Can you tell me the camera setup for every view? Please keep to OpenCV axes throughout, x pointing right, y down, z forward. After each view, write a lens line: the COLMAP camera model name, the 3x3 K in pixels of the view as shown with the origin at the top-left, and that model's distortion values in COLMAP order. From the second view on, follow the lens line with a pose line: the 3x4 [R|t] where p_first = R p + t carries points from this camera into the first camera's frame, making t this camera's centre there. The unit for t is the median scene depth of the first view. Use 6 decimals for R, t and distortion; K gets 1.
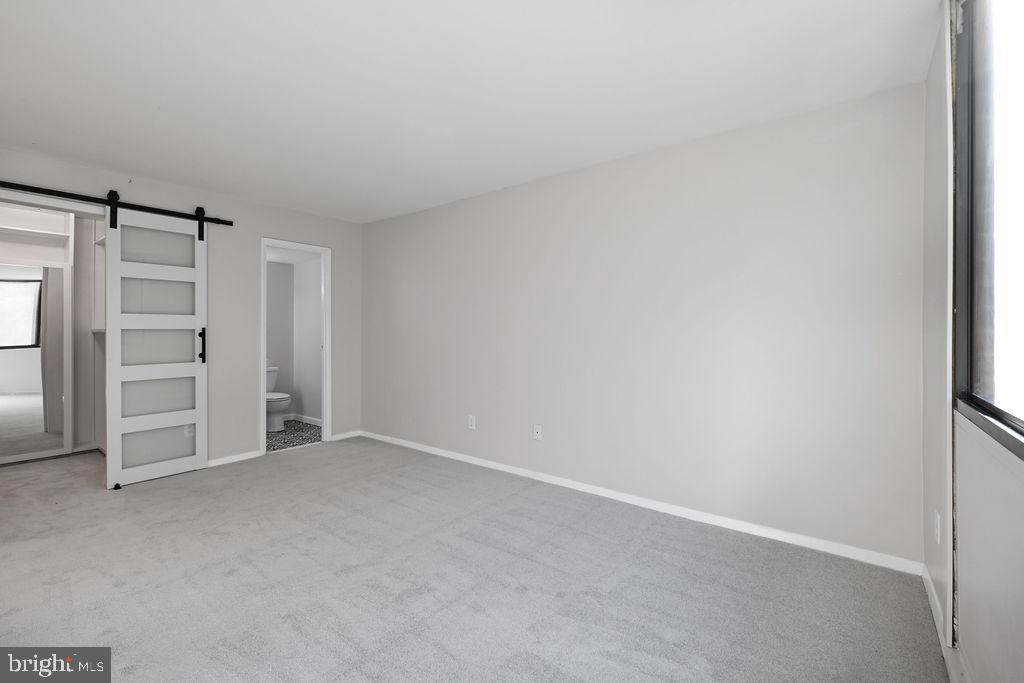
lens RADIAL K [[448.1, 0, 512.8], [0, 448.1, 336.4], [0, 0, 1]] dist [0.002038, 0.000276]
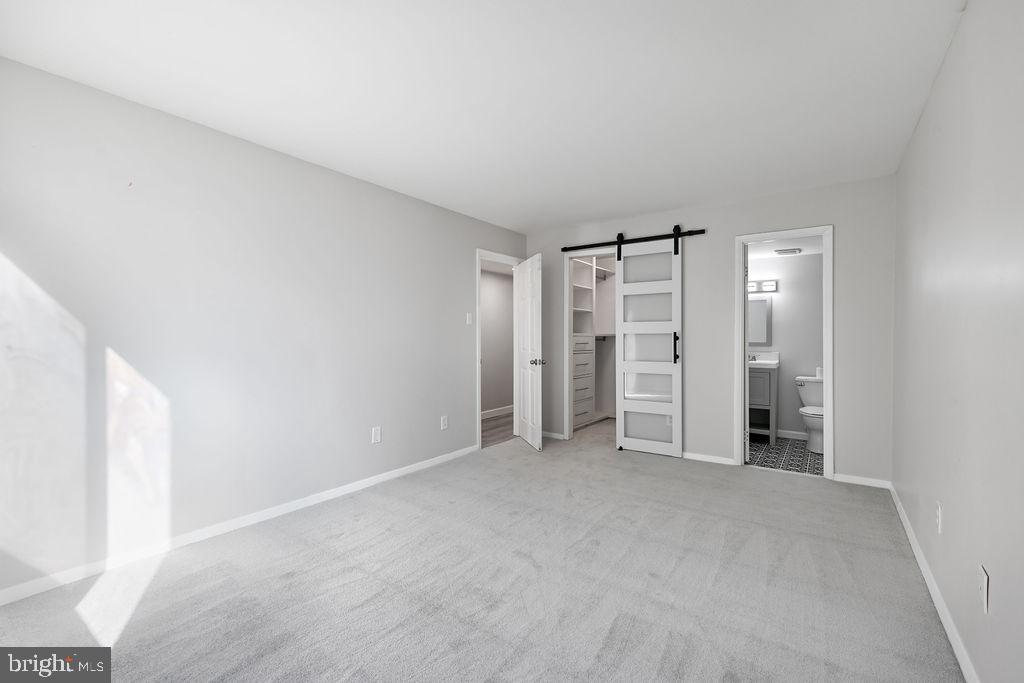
lens RADIAL K [[448.1, 0, 512.8], [0, 448.1, 336.4], [0, 0, 1]] dist [0.002038, 0.000276]
pose [[0.034091, 0.001179, -0.999418, 0.467700], [-0.009797, 0.999952, 0.000845, -0.005268], [0.999371, 0.009763, 0.034101, 0.611896]]
